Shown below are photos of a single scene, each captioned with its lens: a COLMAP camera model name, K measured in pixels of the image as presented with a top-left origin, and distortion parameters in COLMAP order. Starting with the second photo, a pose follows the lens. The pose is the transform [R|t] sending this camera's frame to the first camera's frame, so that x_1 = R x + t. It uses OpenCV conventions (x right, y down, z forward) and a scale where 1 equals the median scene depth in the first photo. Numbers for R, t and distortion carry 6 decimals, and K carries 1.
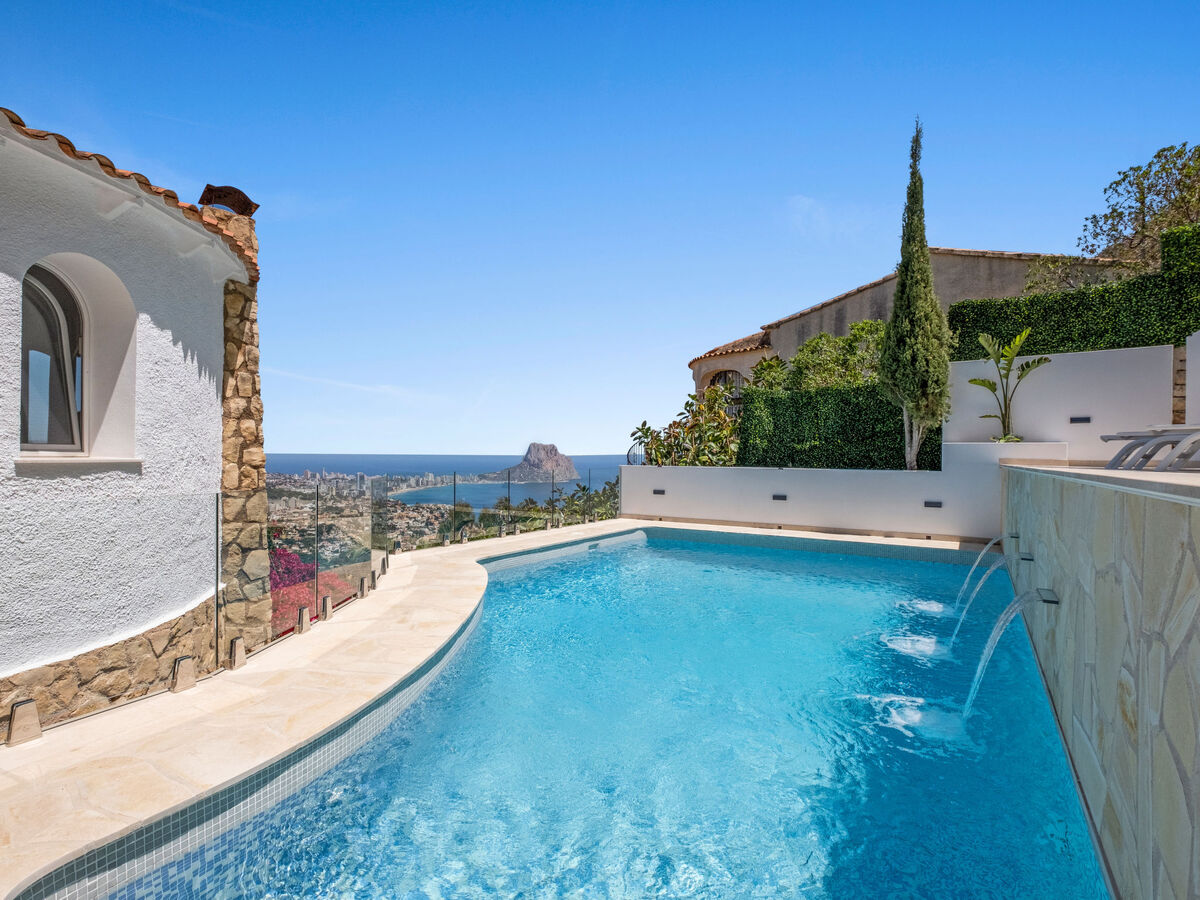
lens RADIAL K [[591.0, 0, 591.6], [0, 591.0, 452.7], [0, 0, 1]] dist [-0.003560, 0.000032]
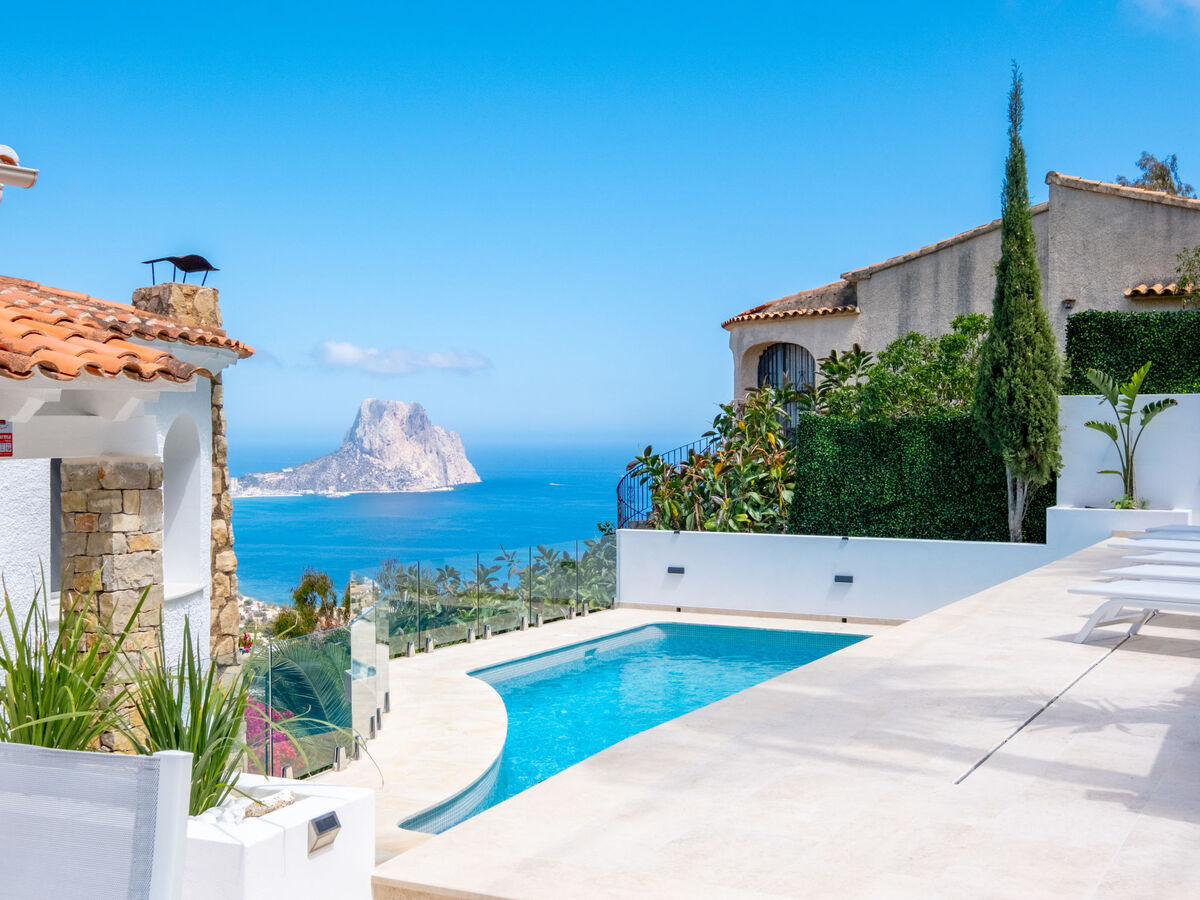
lens RADIAL K [[1388.5, 0, 589.4], [0, 1388.5, 449.3], [0, 0, 1]] dist [-0.080689, 0.396388]
pose [[0.998156, -0.010699, 0.059753, -0.077218], [0.009456, 0.999734, 0.021044, -0.103356], [-0.059962, -0.020440, 0.997991, -0.568646]]
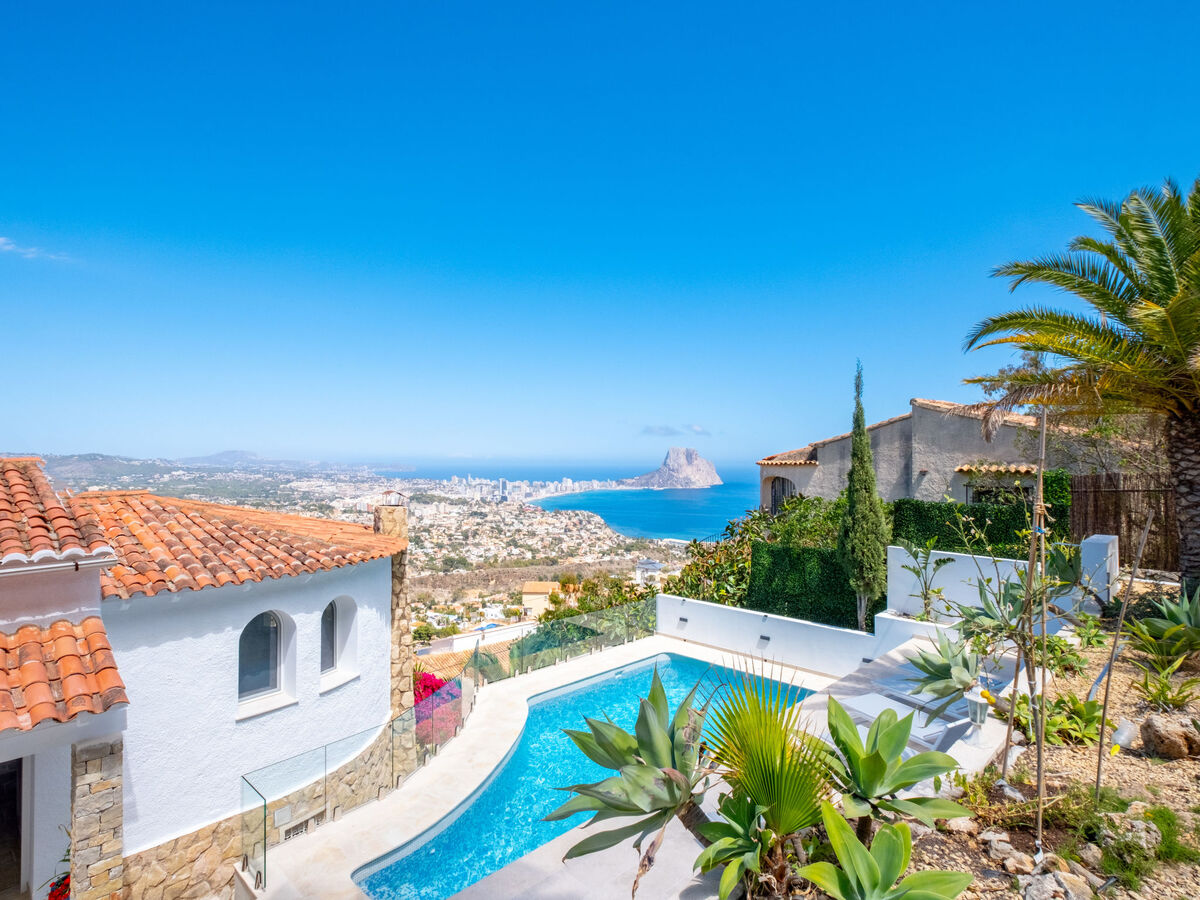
lens RADIAL K [[614.9, 0, 590.1], [0, 614.9, 450.0], [0, 0, 1]] dist [0.001222, 0.000440]
pose [[0.973190, -0.011642, -0.229709, 0.222448], [0.009185, 0.999889, -0.011763, -0.288160], [0.229821, 0.009338, 0.973188, -0.380370]]
